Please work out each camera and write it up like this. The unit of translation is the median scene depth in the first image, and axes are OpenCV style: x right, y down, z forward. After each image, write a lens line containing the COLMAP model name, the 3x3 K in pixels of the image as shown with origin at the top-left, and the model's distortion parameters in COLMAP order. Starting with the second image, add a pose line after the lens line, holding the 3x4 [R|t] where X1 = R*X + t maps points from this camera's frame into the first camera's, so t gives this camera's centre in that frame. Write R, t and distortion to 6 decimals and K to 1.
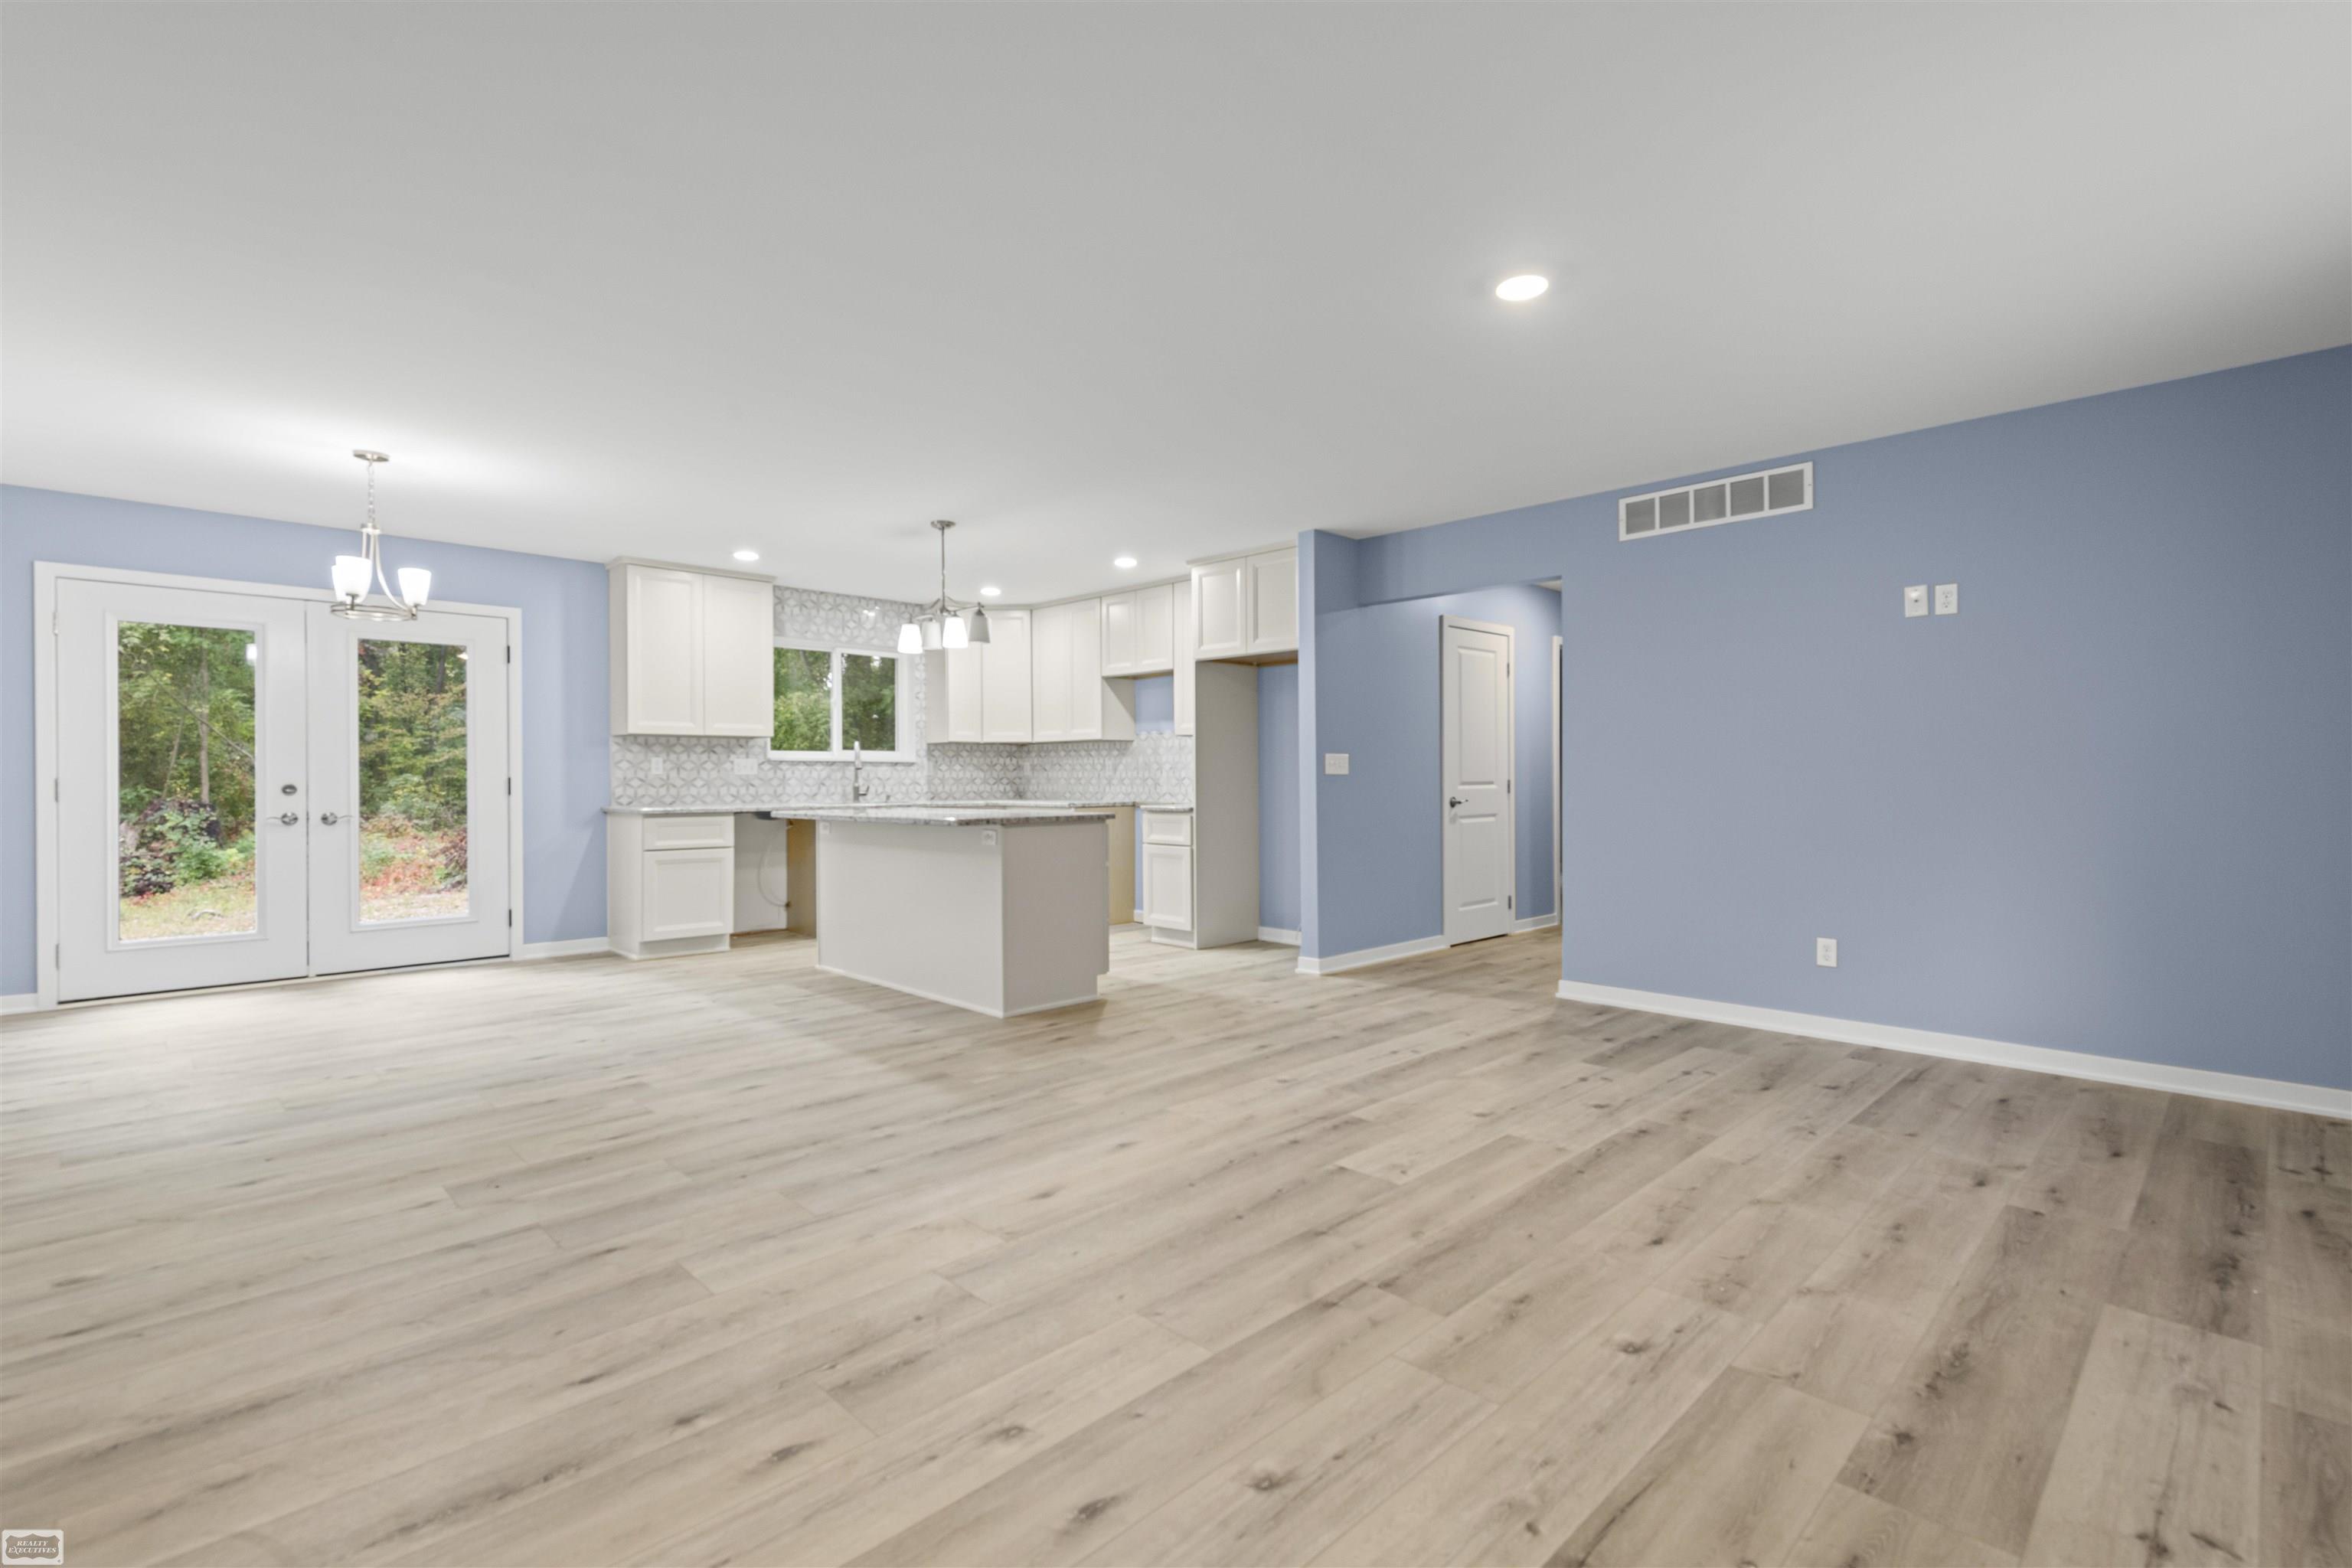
lens RADIAL K [[1043.8, 0, 1182.9], [0, 1043.8, 775.3], [0, 0, 1]] dist [0.026548, -0.007050]
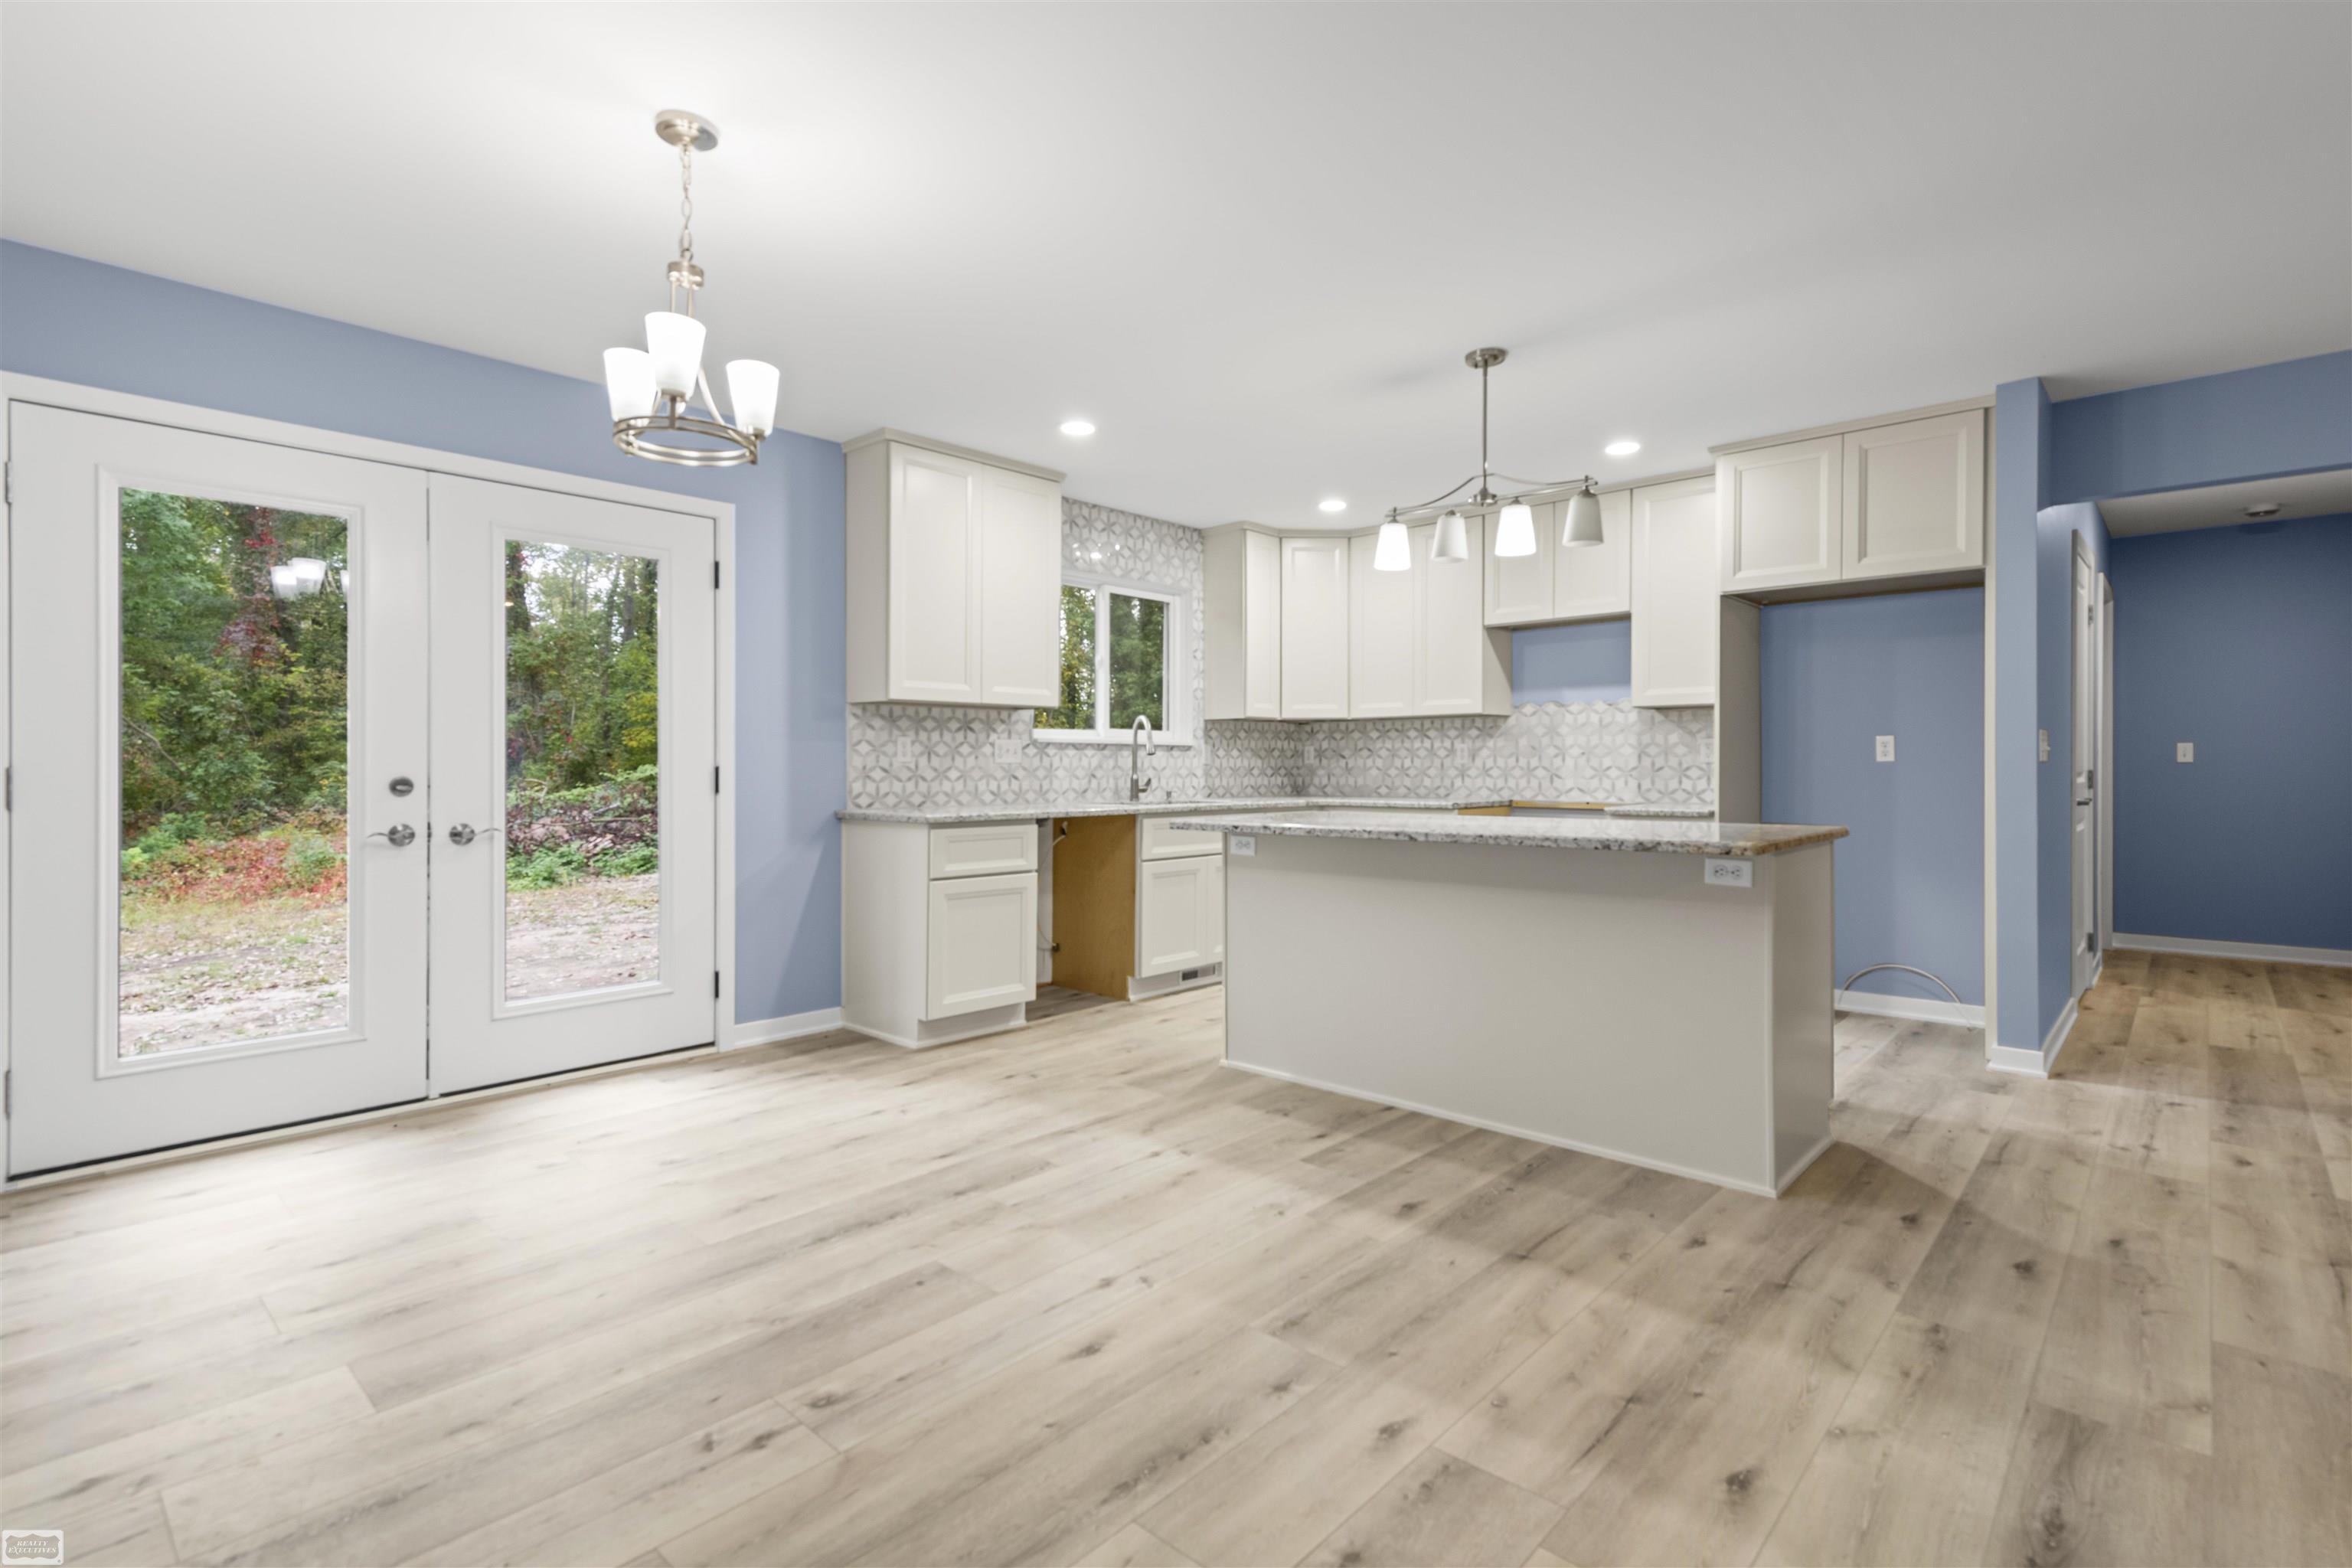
lens RADIAL K [[1082.0, 0, 1193.7], [0, 1082.0, 760.1], [0, 0, 1]] dist [0.026322, -0.008443]
pose [[0.998853, 0.001581, 0.047858, -0.372791], [-0.001409, 0.999992, -0.003620, 0.000287], [-0.047863, 0.003548, 0.998848, 0.317431]]
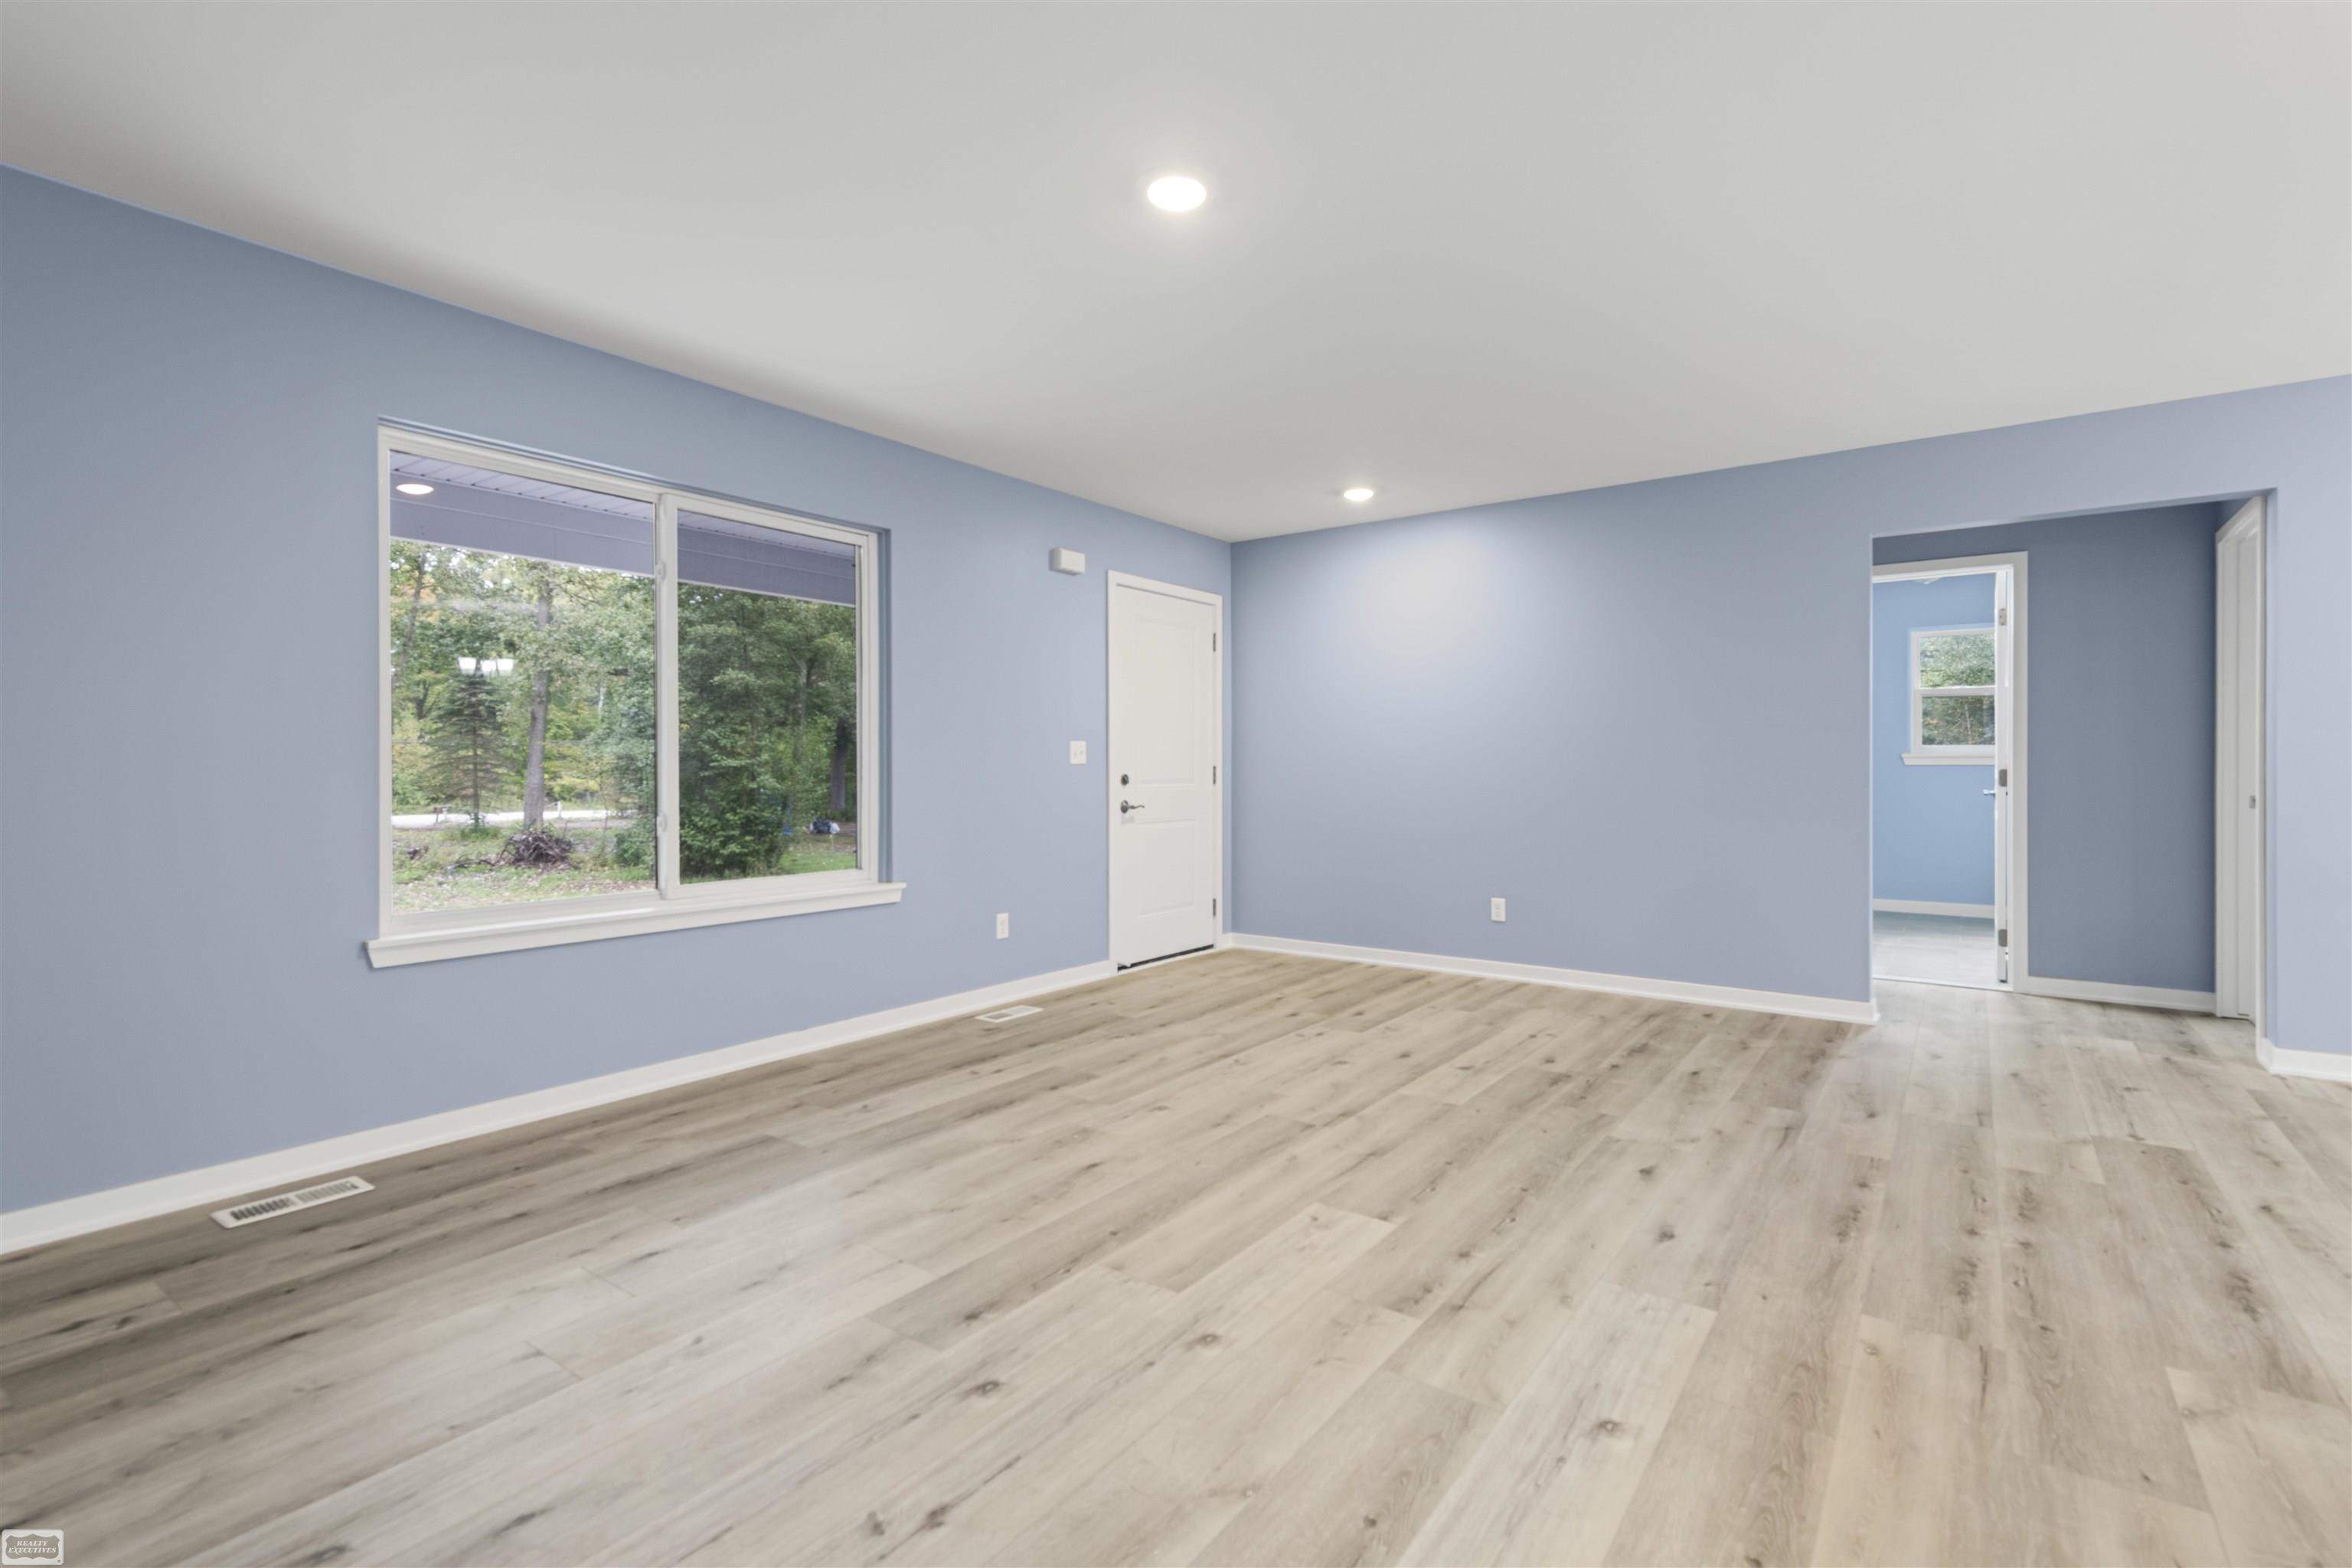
lens RADIAL K [[1082.0, 0, 1193.7], [0, 1082.0, 760.1], [0, 0, 1]] dist [0.026322, -0.008443]
pose [[-0.984783, 0.002618, -0.173767, 0.206100], [0.004617, 0.999928, -0.011099, 0.002524], [0.173726, -0.011732, -0.984724, 0.830738]]
